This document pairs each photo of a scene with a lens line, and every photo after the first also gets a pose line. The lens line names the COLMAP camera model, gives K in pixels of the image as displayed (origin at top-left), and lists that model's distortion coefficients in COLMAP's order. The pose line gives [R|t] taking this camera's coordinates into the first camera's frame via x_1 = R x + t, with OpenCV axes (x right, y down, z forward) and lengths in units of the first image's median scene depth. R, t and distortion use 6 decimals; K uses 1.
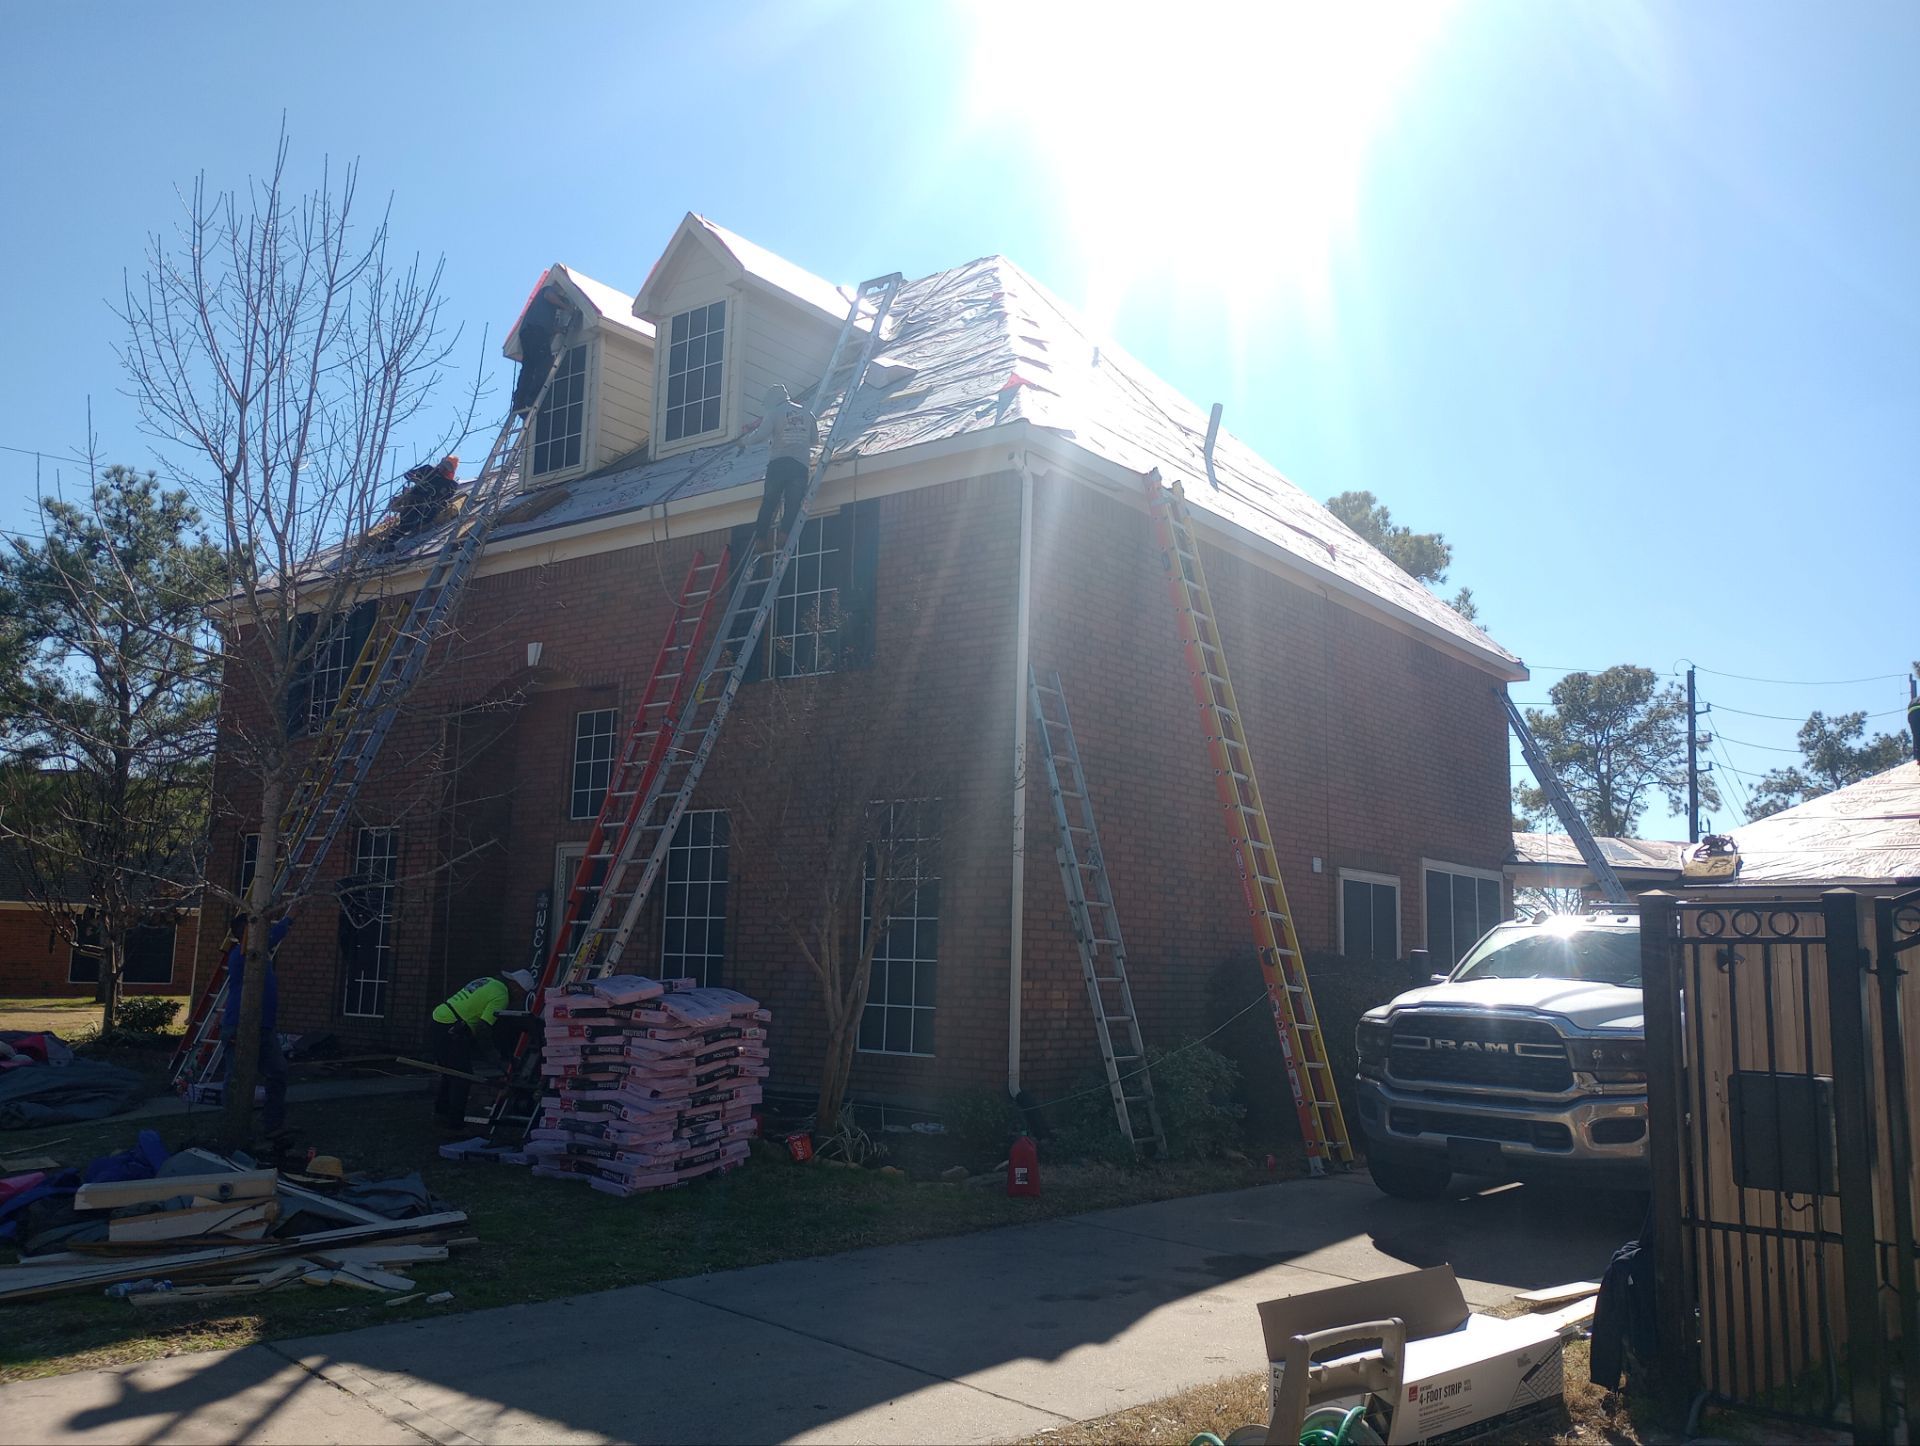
lens RADIAL K [[1606.5, 0, 960.0], [0, 1606.5, 723.0], [0, 0, 1]] dist [0.034620, -0.026575]
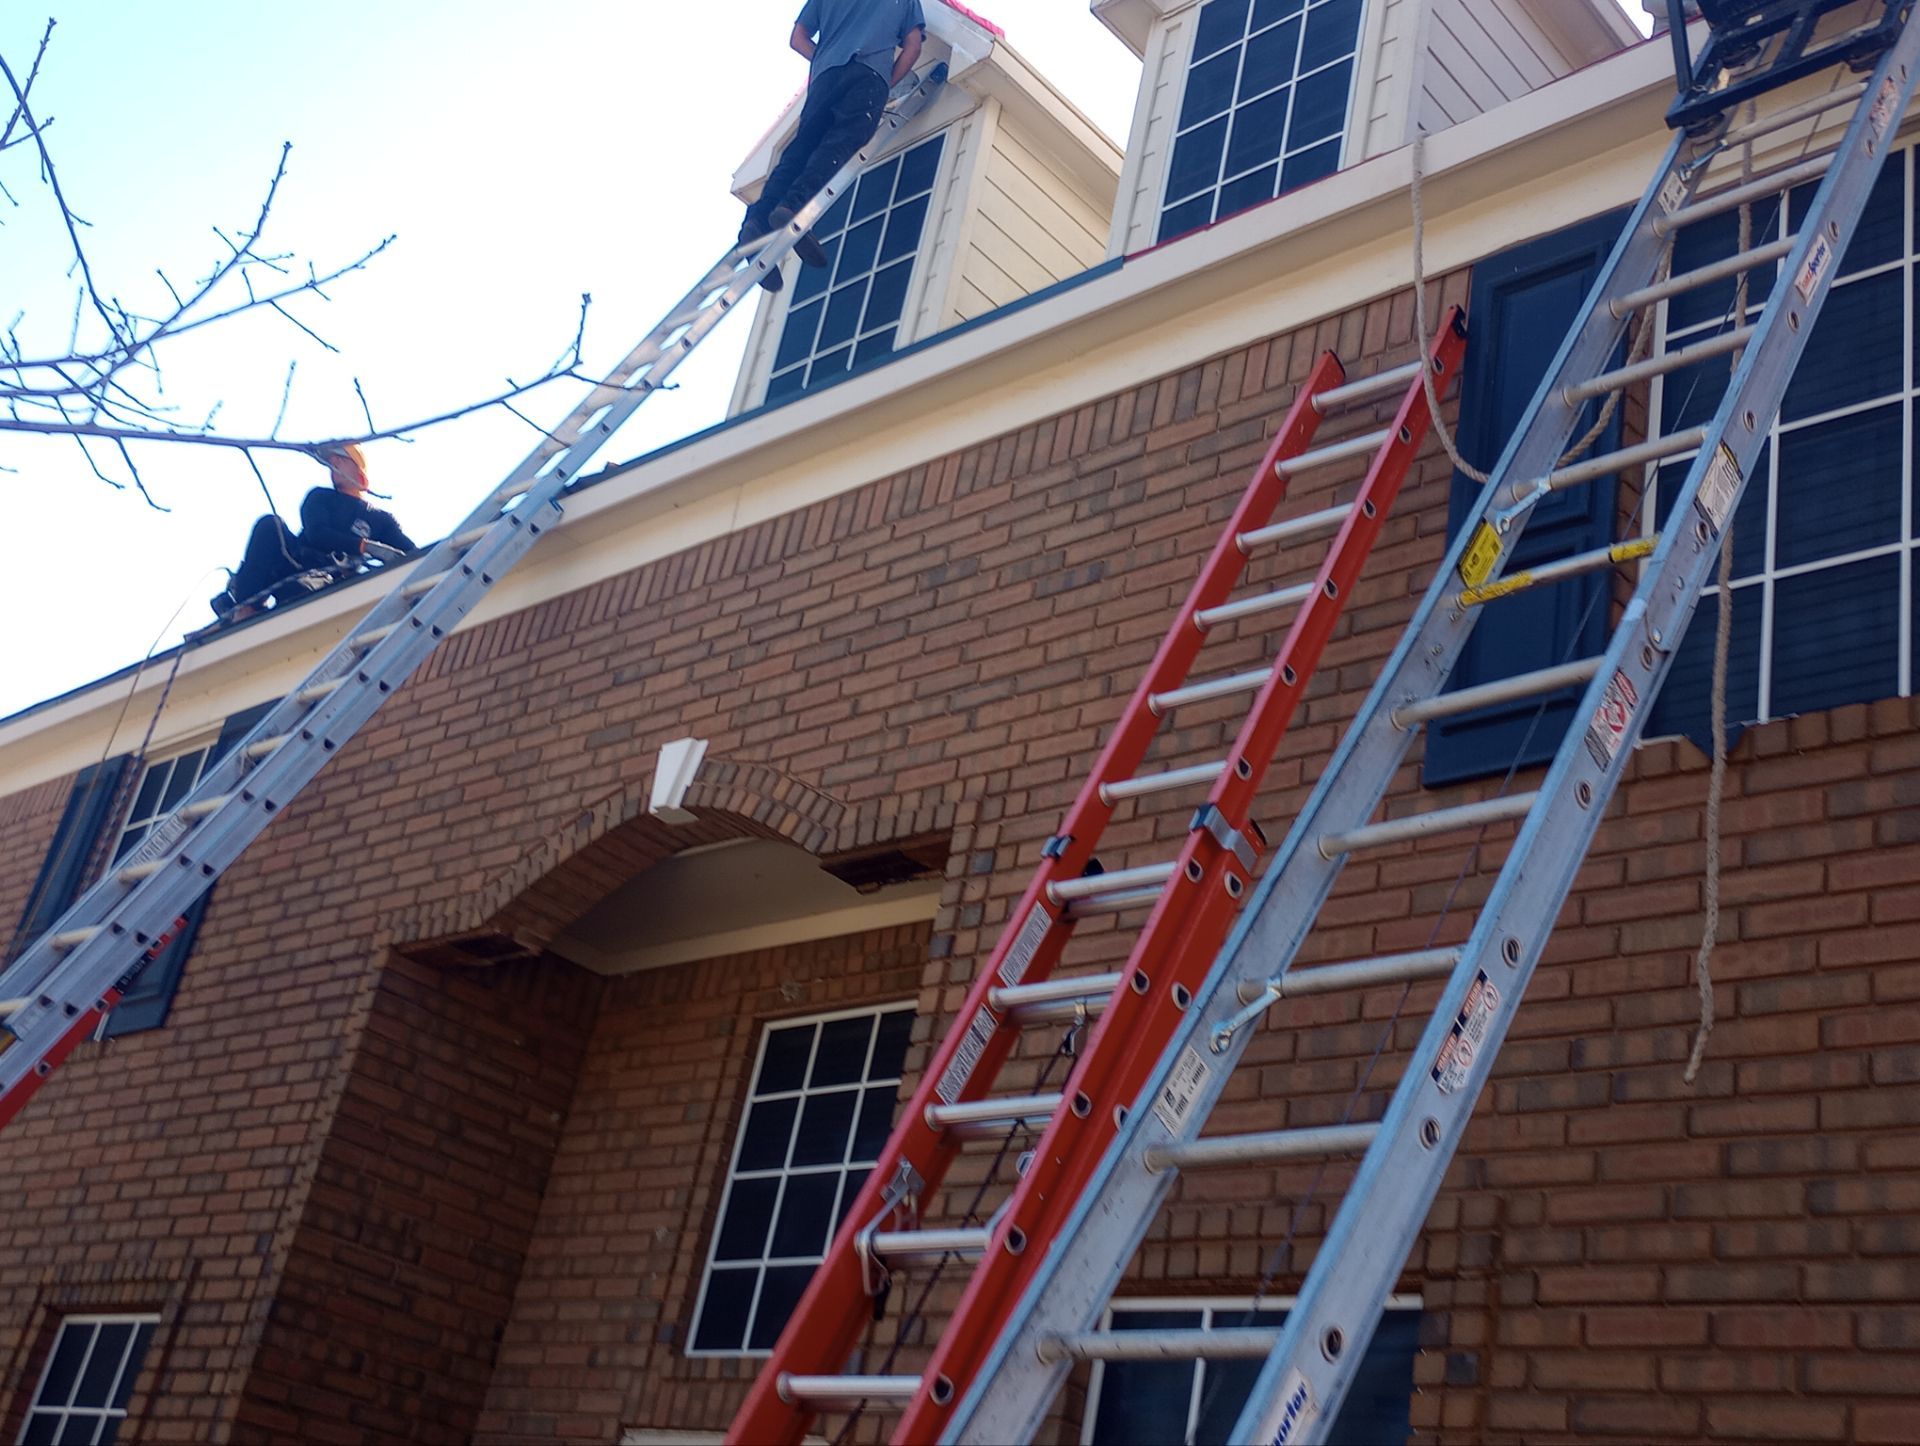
lens RADIAL K [[2238.7, 0, 932.3], [0, 2238.7, 718.6], [0, 0, 1]] dist [0.022843, 0.032849]
pose [[0.982202, 0.101119, -0.158282, -0.147545], [-0.147566, 0.936800, -0.317222, 0.076832], [0.116201, 0.334933, 0.935049, 0.595327]]
